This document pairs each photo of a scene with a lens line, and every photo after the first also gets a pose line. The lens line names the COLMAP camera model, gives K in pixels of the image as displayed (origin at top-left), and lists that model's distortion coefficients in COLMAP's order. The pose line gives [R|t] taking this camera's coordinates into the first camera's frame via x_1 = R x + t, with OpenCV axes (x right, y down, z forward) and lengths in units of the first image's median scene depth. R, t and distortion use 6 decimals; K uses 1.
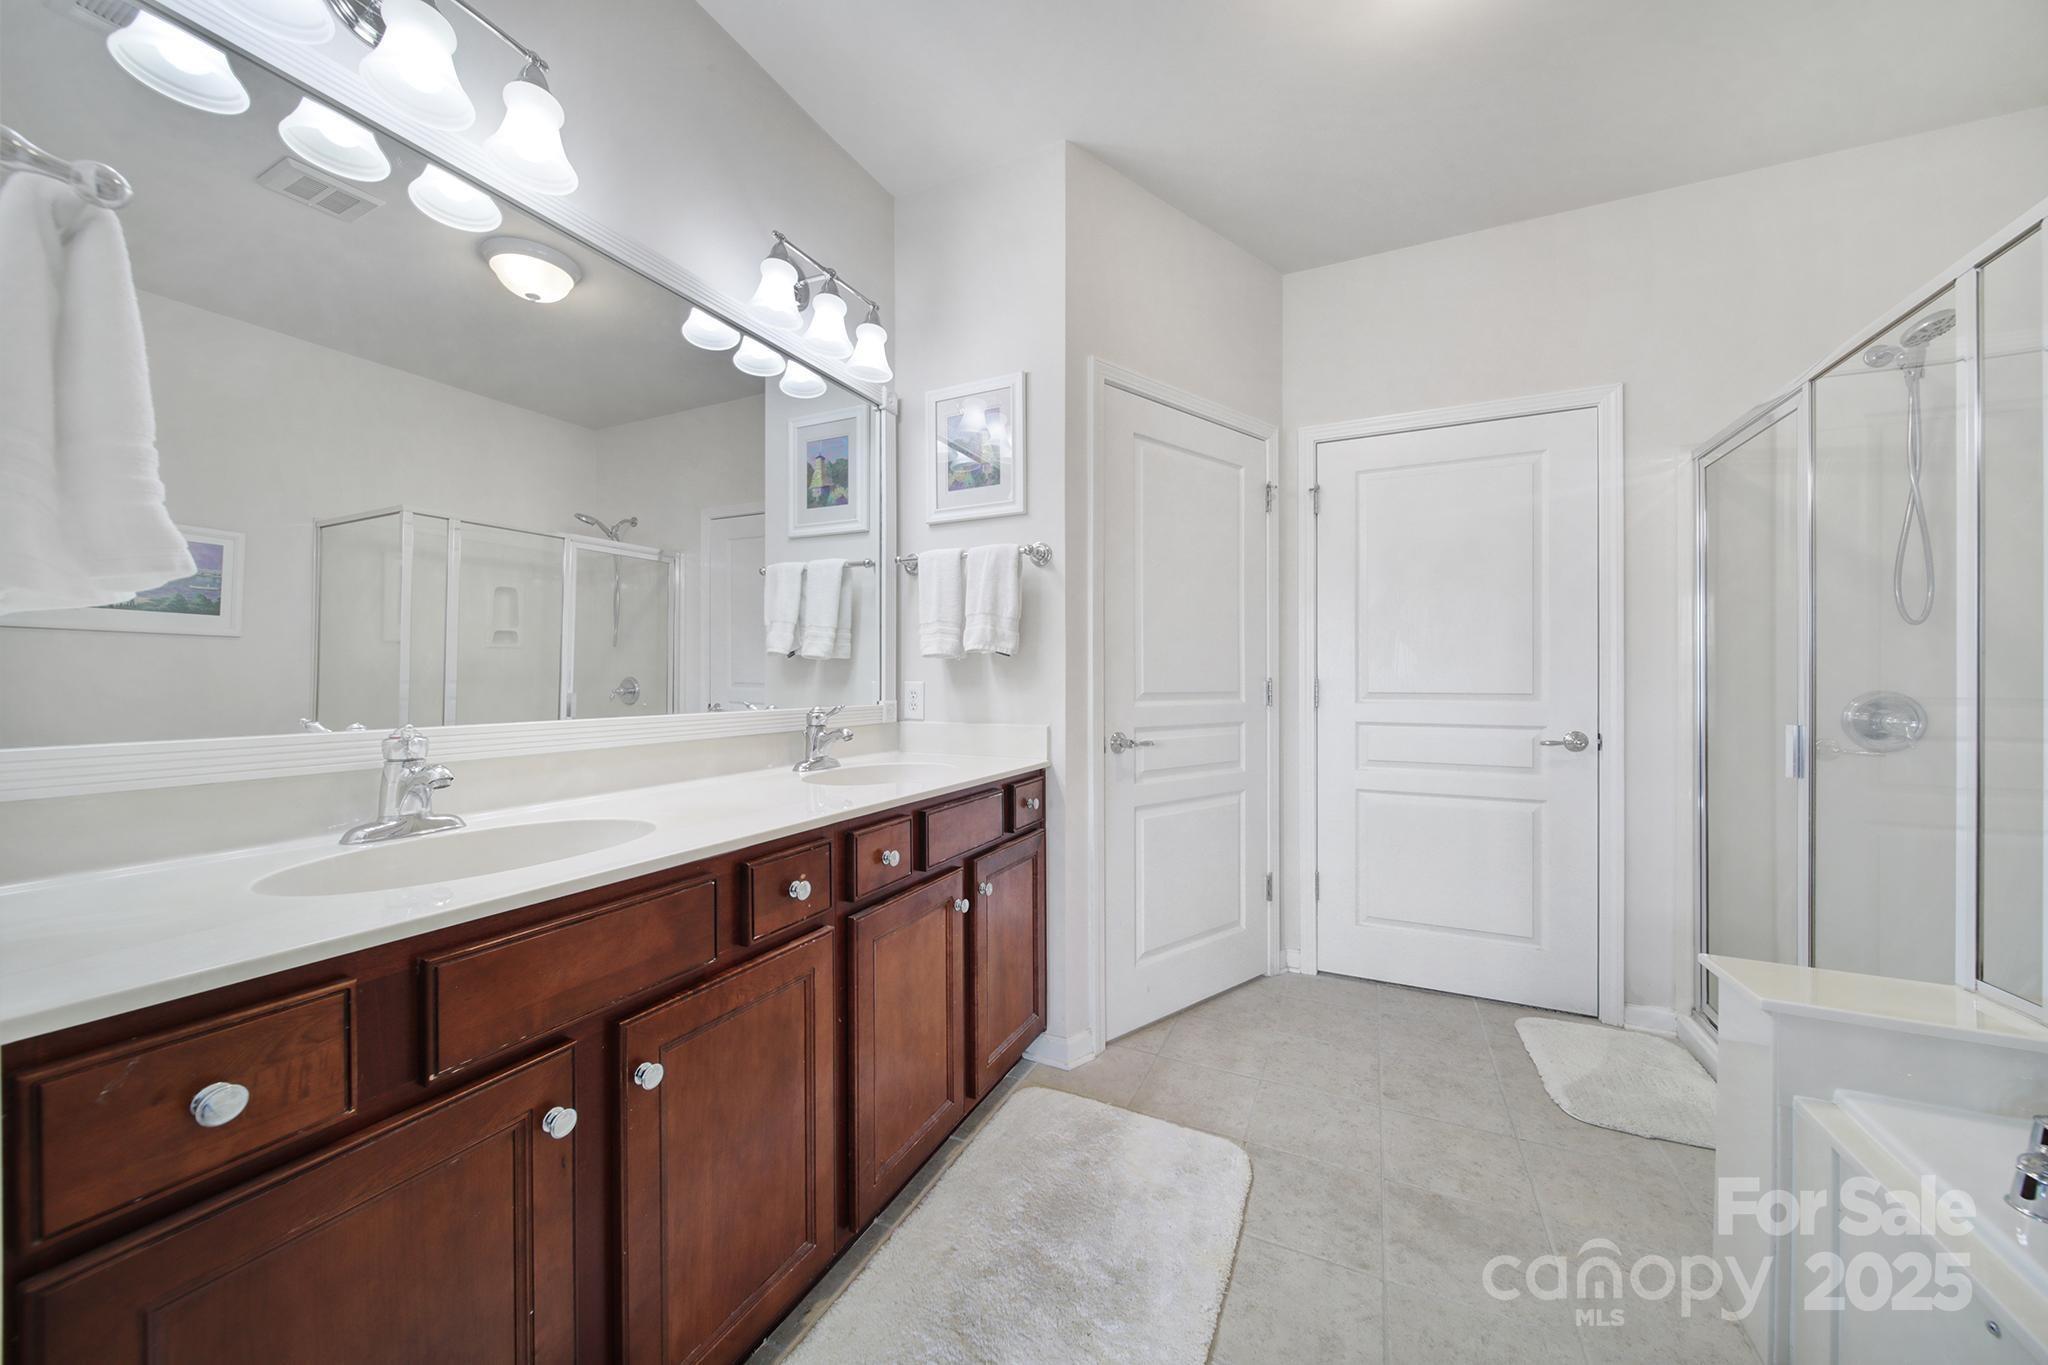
lens RADIAL K [[722.3, 0, 1022.5], [0, 722.3, 669.4], [0, 0, 1]] dist [-0.000190, -0.000102]
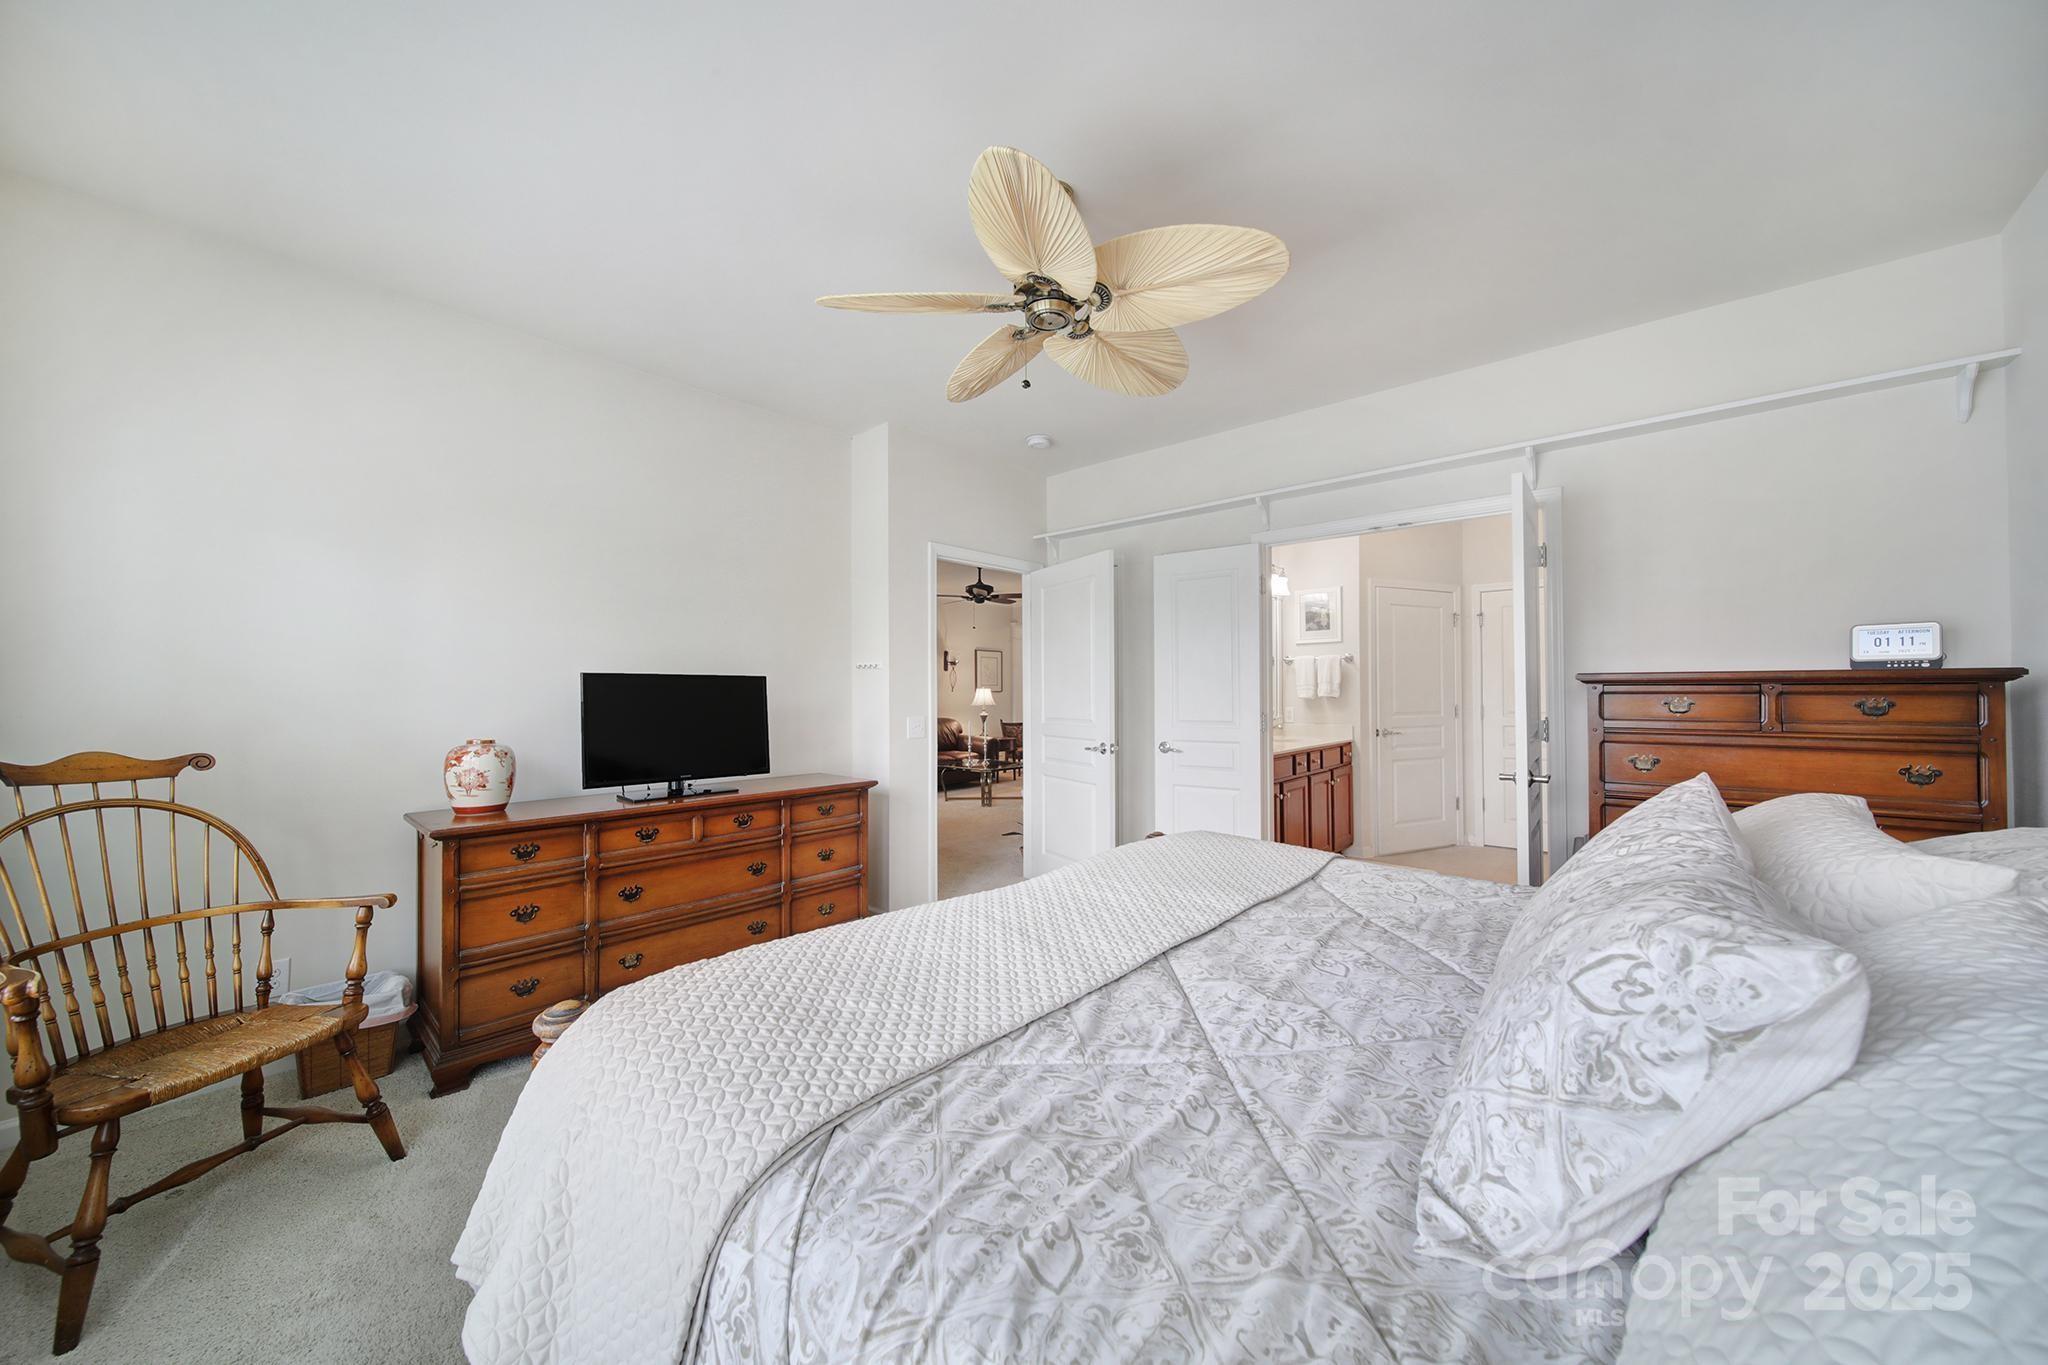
lens RADIAL K [[711.3, 0, 1024.0], [0, 711.3, 682.5], [0, 0, 1]] dist [0.000477, -0.000003]
pose [[0.960397, -0.010901, -0.278421, -0.379813], [0.012338, 0.999918, 0.003410, -0.096253], [0.278361, -0.006710, 0.960453, -1.745302]]
